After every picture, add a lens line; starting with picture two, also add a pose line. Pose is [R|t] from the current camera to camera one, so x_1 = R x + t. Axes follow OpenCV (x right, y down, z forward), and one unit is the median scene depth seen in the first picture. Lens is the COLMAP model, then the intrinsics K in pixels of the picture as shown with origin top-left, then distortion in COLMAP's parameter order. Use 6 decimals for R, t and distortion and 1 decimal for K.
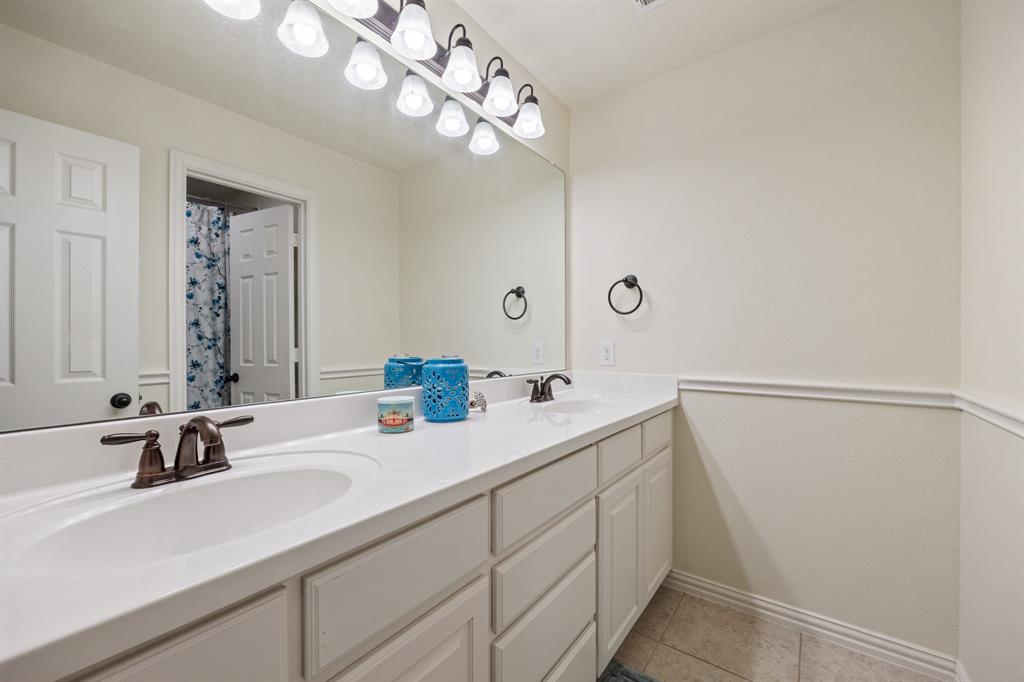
lens RADIAL K [[408.6, 0, 516.7], [0, 408.6, 342.0], [0, 0, 1]] dist [-0.016293, -0.000213]
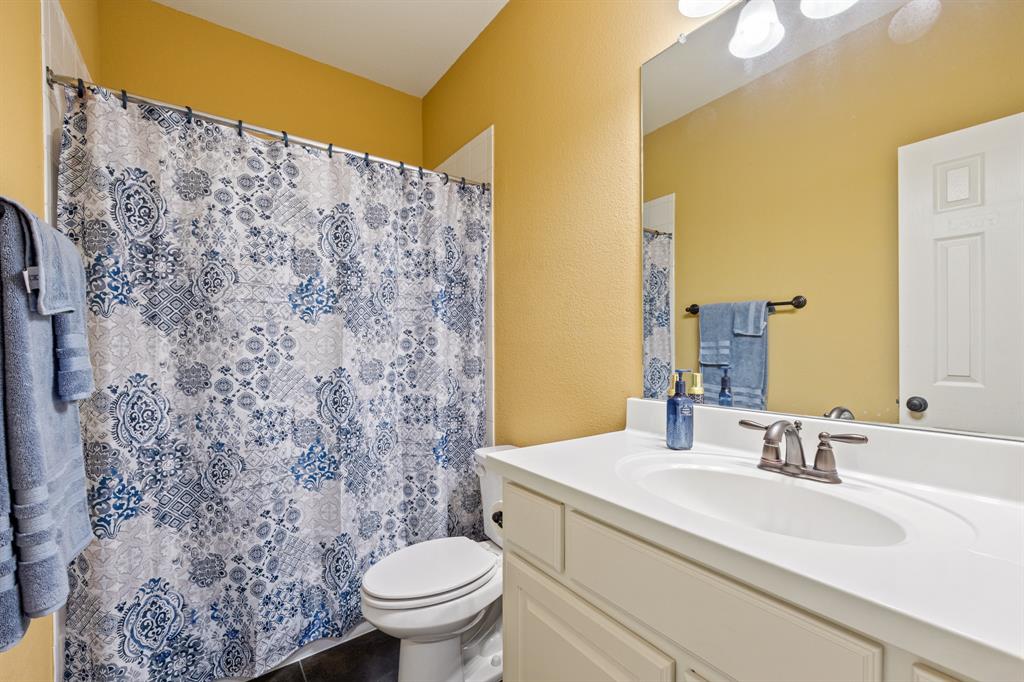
lens RADIAL K [[428.8, 0, 508.8], [0, 428.8, 345.0], [0, 0, 1]] dist [-0.000229, -0.000020]
pose [[-0.276369, 0.002759, -0.961048, 0.509861], [0.004830, 0.999987, 0.001482, -0.019103], [0.961039, -0.004233, -0.276379, 0.601905]]
